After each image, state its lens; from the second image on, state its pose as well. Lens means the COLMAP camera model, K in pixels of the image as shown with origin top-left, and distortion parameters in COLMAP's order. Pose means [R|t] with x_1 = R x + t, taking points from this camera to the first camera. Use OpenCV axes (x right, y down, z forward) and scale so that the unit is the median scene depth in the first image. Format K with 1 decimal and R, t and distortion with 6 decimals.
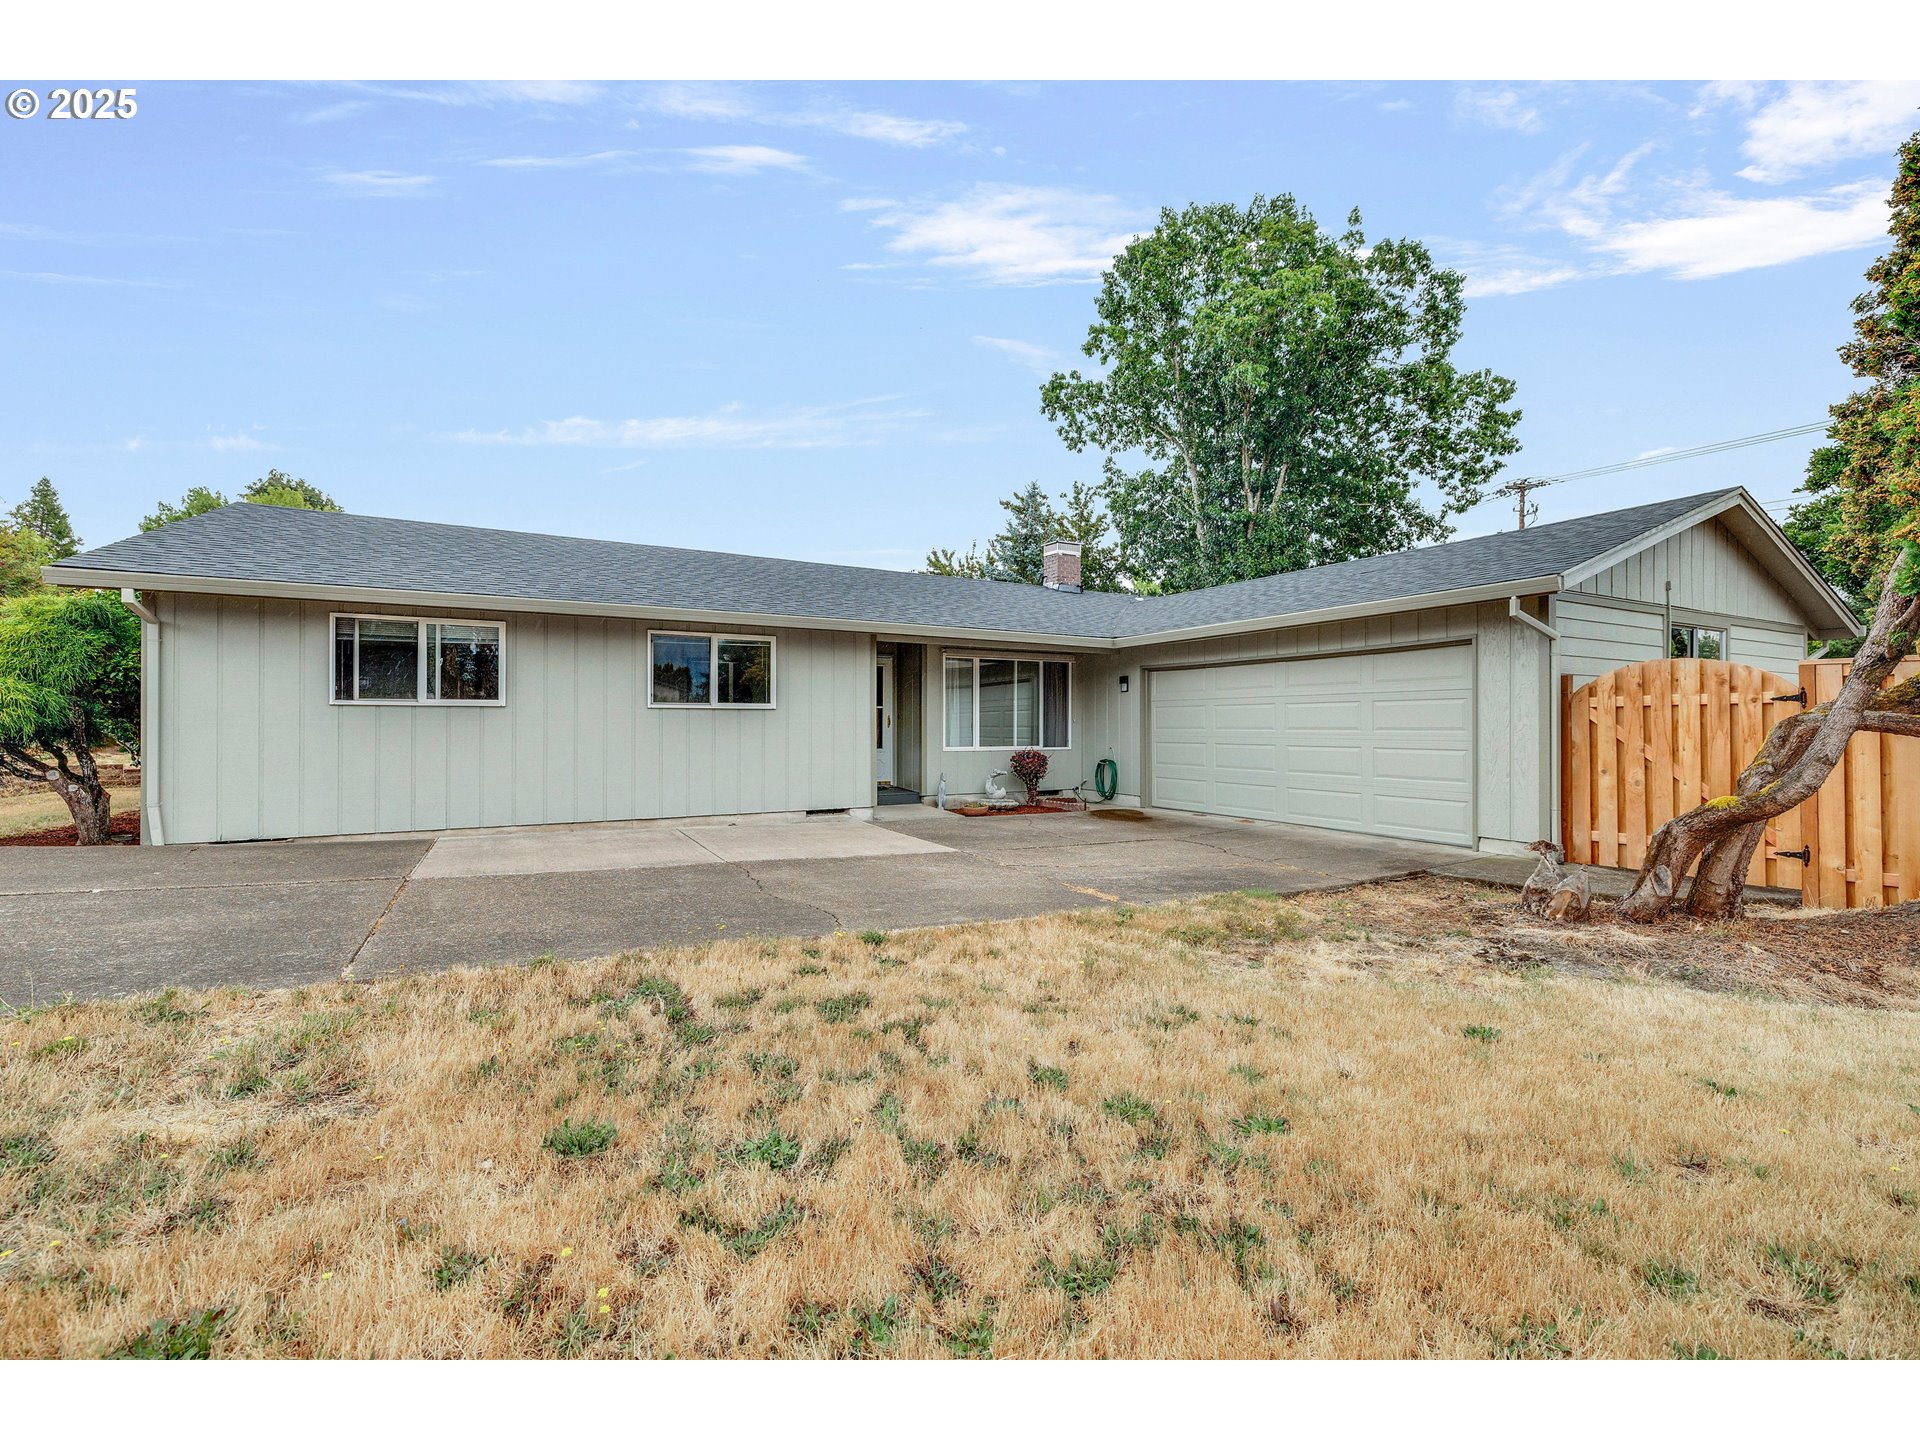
lens RADIAL K [[809.7, 0, 960.9], [0, 809.7, 720.9], [0, 0, 1]] dist [0.000112, 0.001075]
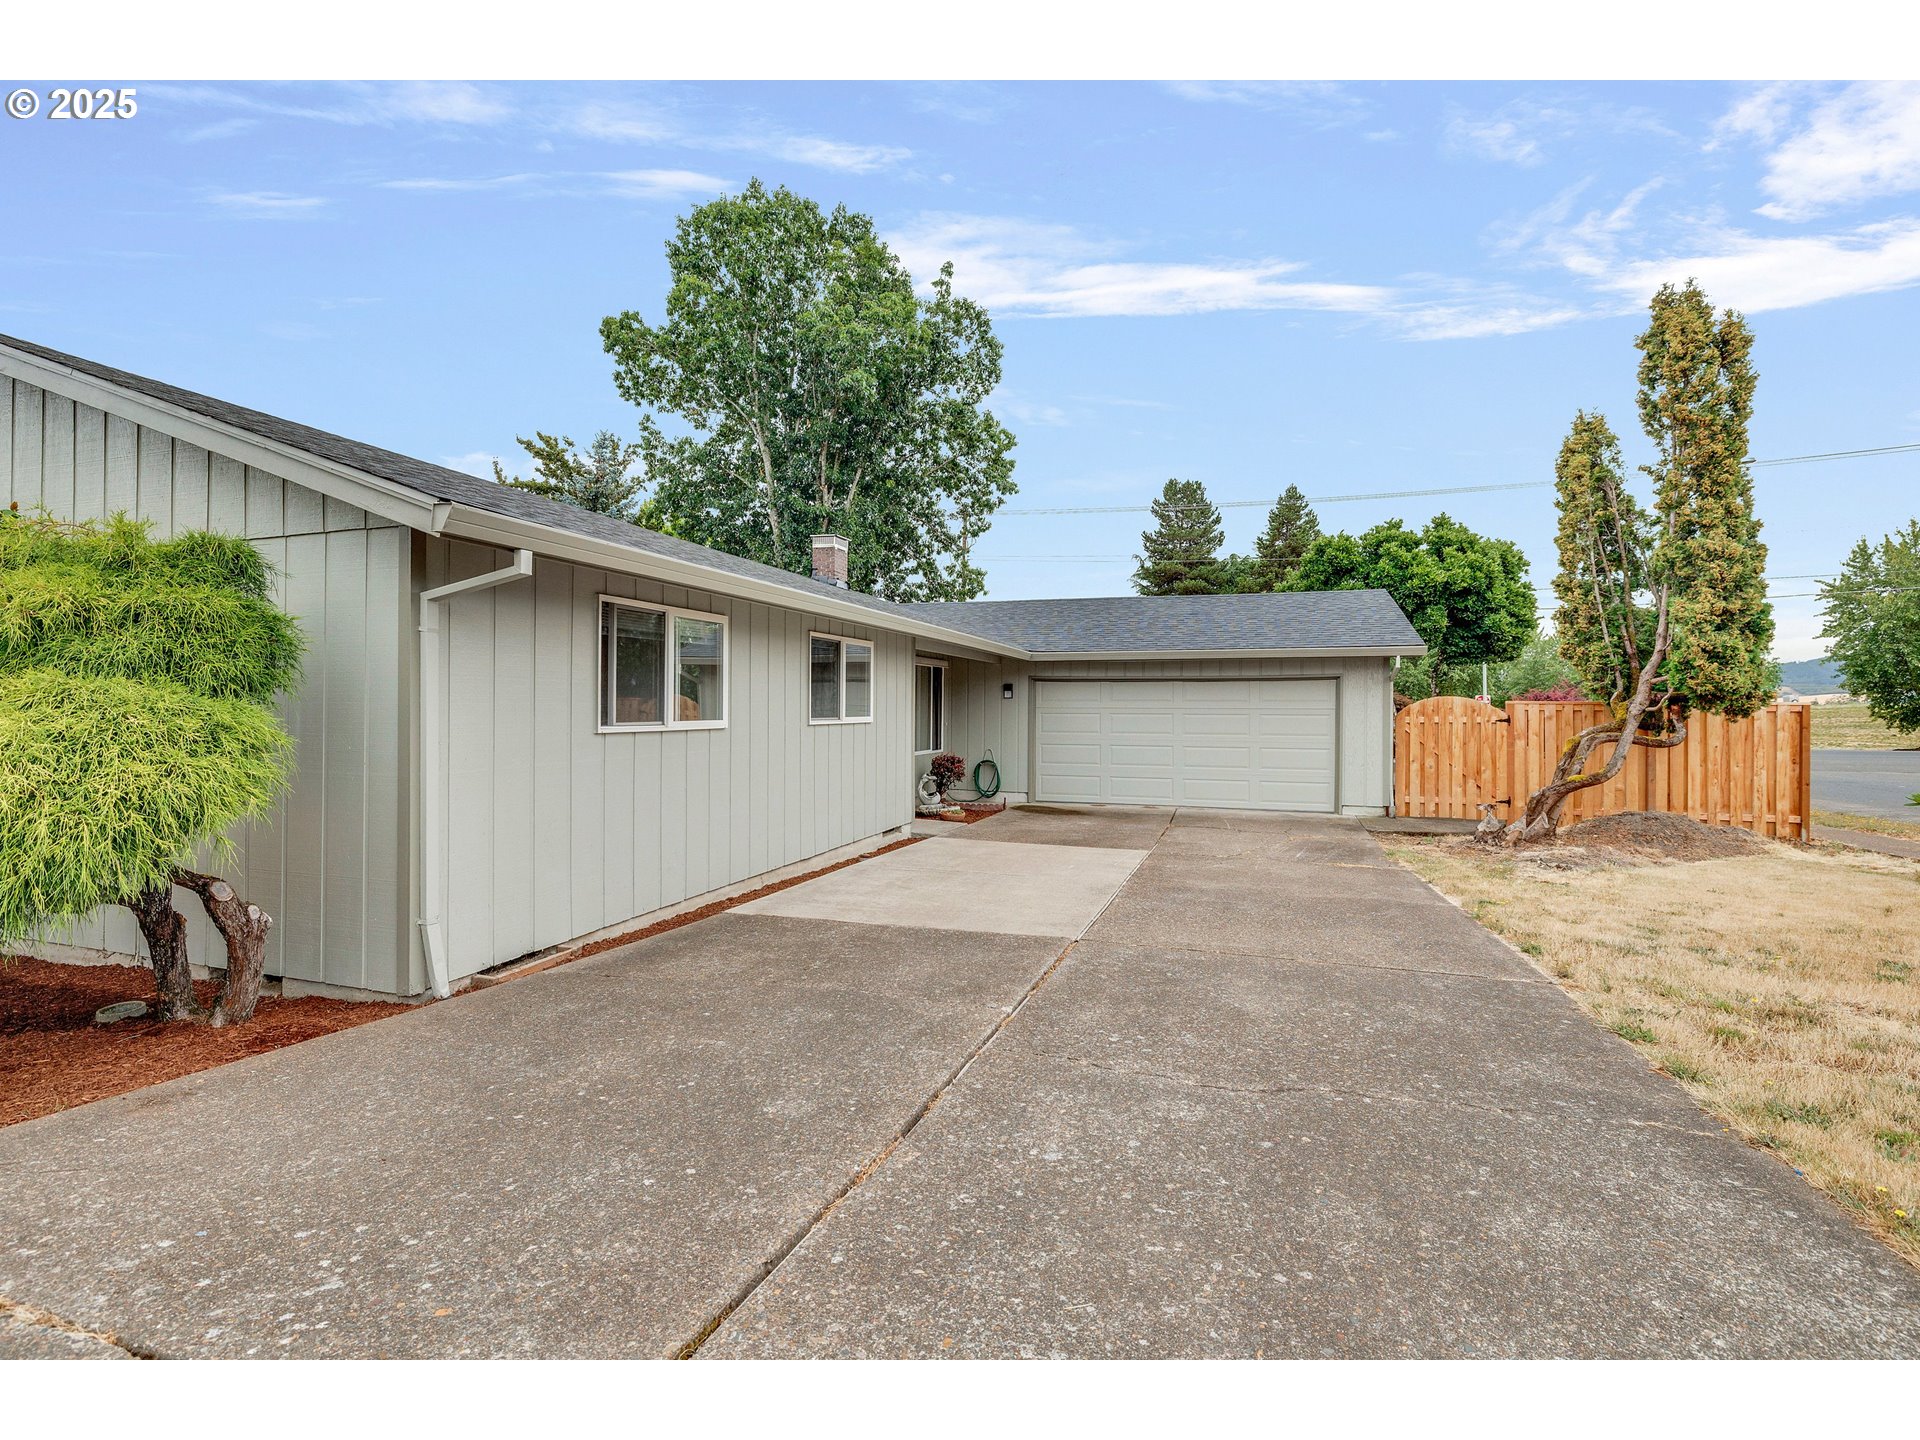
lens RADIAL K [[869.5, 0, 957.1], [0, 869.5, 705.8], [0, 0, 1]] dist [0.000158, 0.000499]
pose [[0.744055, 0.003095, 0.668112, -0.292919], [-0.007229, 0.999968, 0.003418, -0.013413], [-0.668080, -0.007373, 0.744053, 0.075726]]
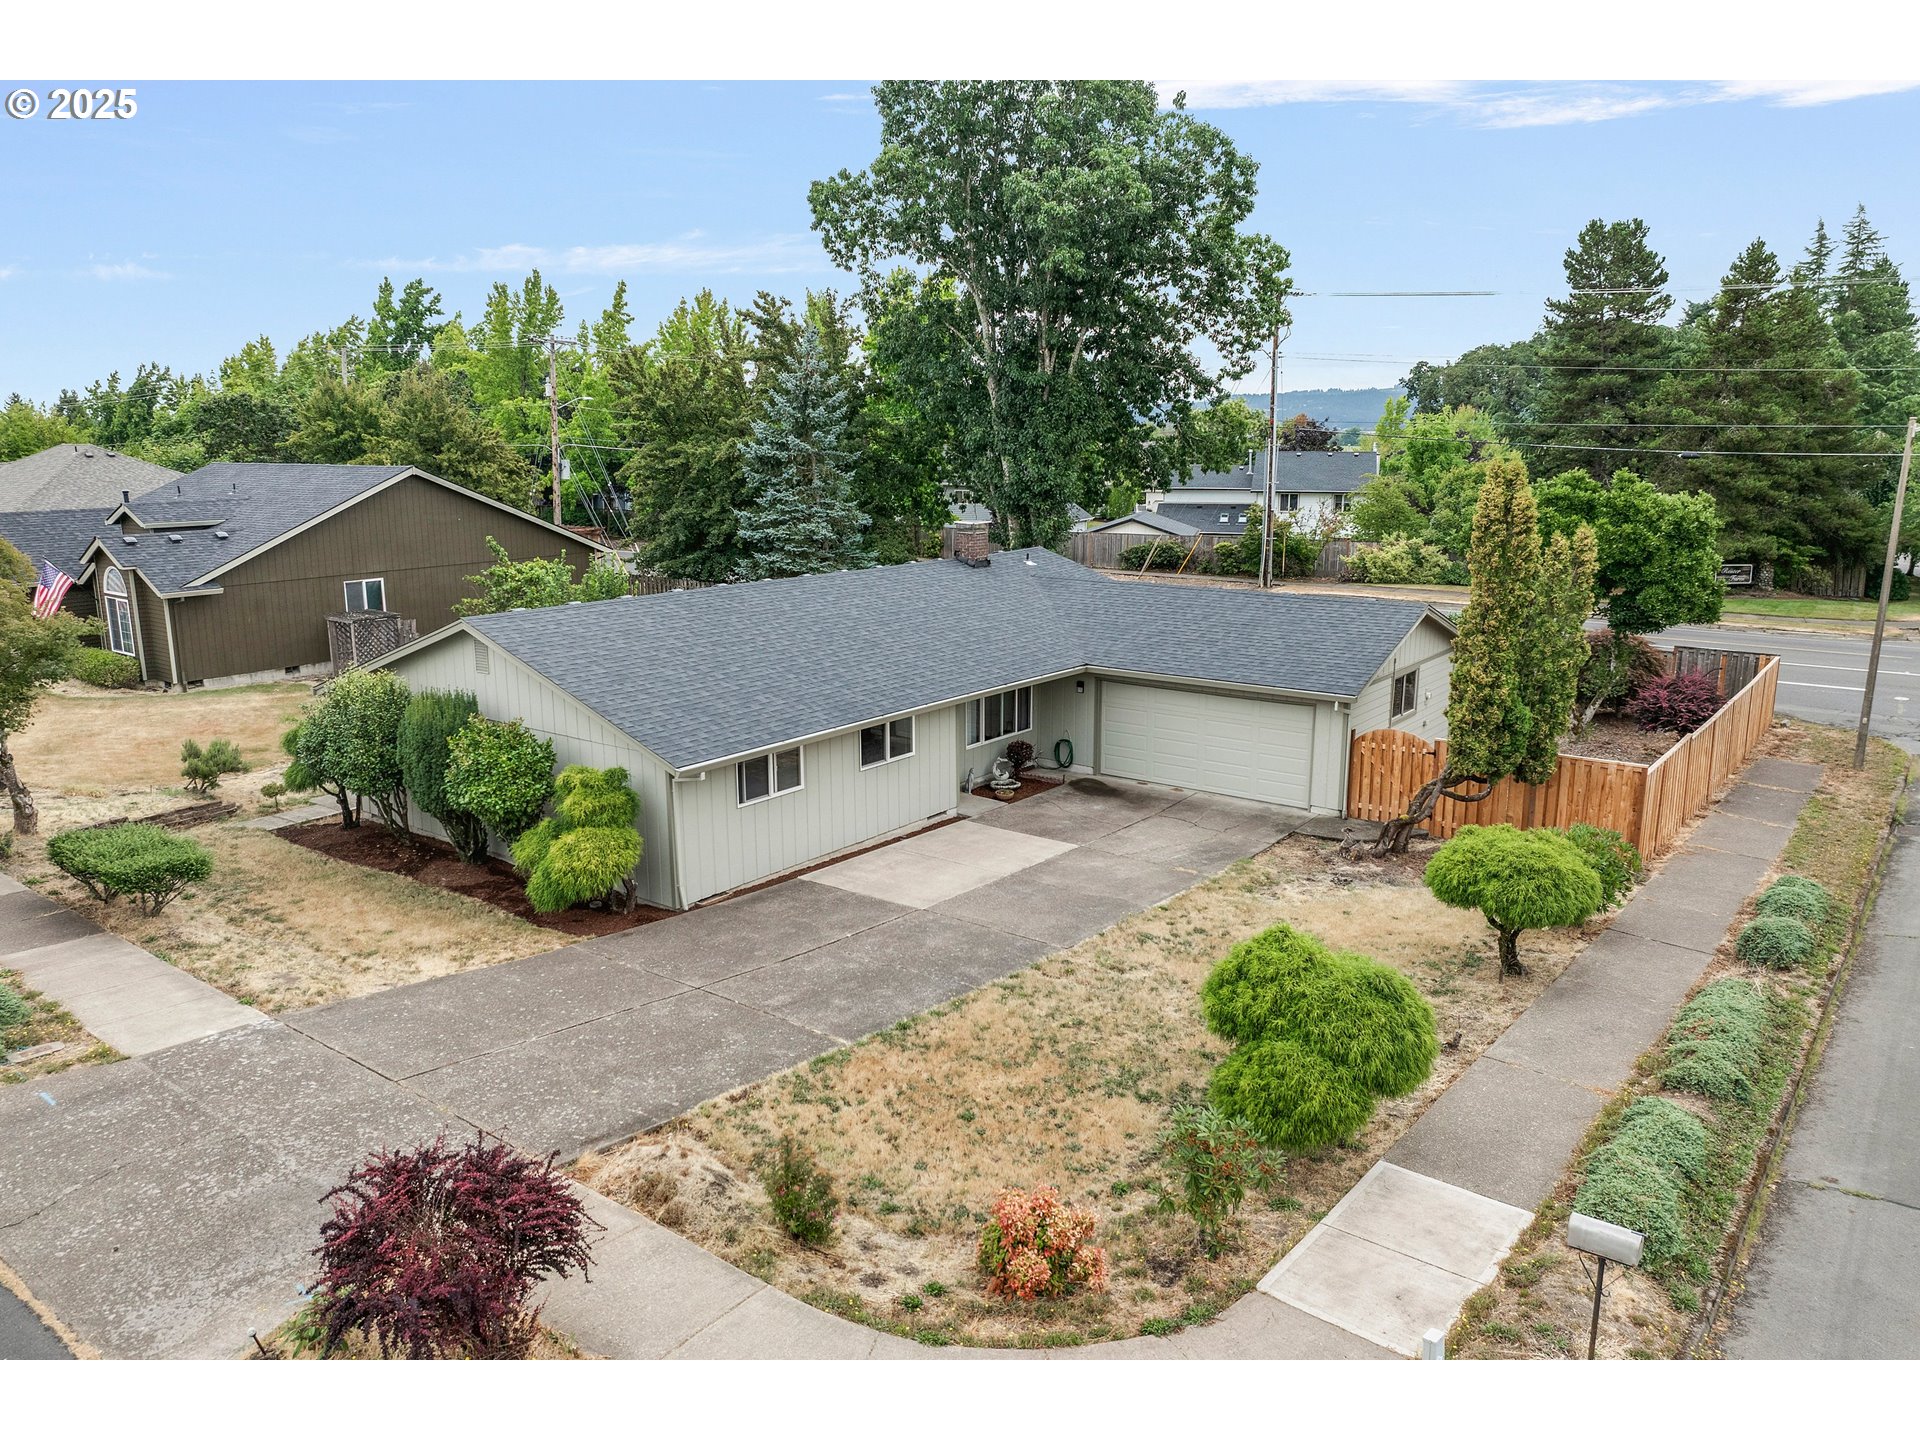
lens RADIAL K [[1281.5, 0, 974.7], [0, 1281.5, 730.3], [0, 0, 1]] dist [-0.007690, 0.000861]
pose [[0.914554, -0.086278, 0.395155, -0.379561], [-0.001924, 0.976045, 0.217562, -0.204560], [-0.404460, -0.199732, 0.892479, -0.405400]]
